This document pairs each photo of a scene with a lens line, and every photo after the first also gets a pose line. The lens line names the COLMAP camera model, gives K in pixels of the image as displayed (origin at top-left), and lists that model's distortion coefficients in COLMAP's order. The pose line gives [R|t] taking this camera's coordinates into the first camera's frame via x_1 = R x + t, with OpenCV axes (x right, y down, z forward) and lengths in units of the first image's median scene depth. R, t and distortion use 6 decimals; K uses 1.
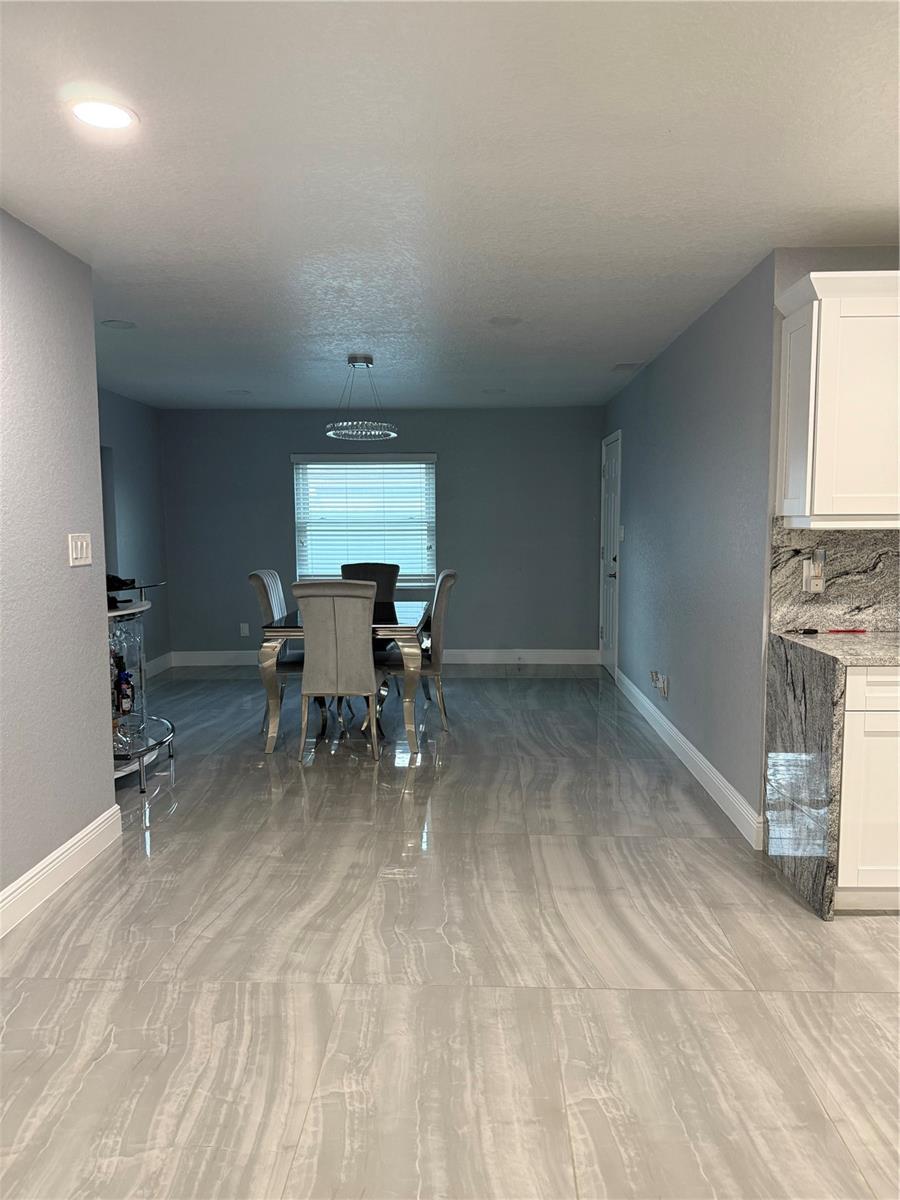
lens RADIAL K [[817.1, 0, 450.0], [0, 817.1, 600.0], [0, 0, 1]] dist [-0.002369, -0.004907]
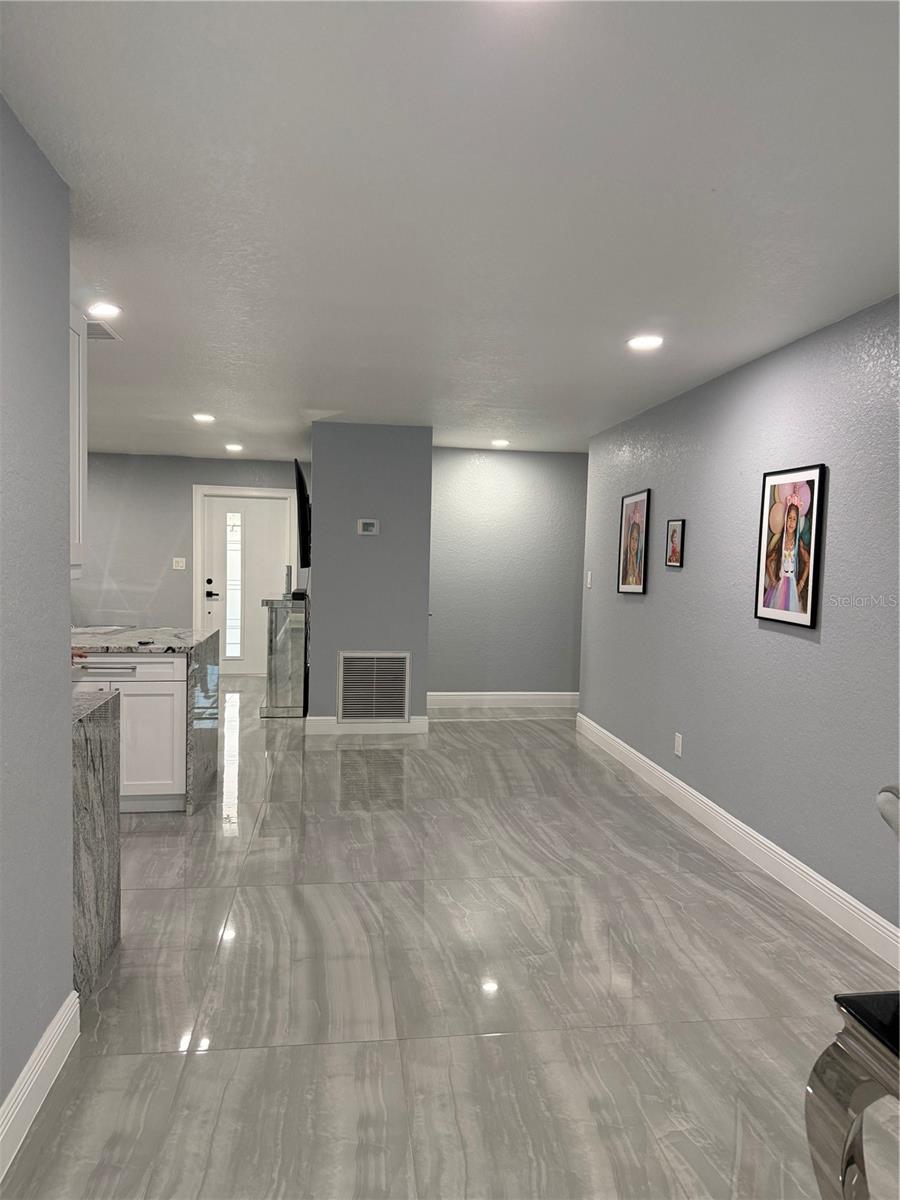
lens RADIAL K [[817.1, 0, 450.0], [0, 817.1, 600.0], [0, 0, 1]] dist [-0.002369, -0.004907]
pose [[-0.984019, -0.008883, -0.177843, 0.240789], [-0.036818, 0.987322, 0.154401, -0.241796], [0.174217, 0.158481, -0.971870, 2.185376]]
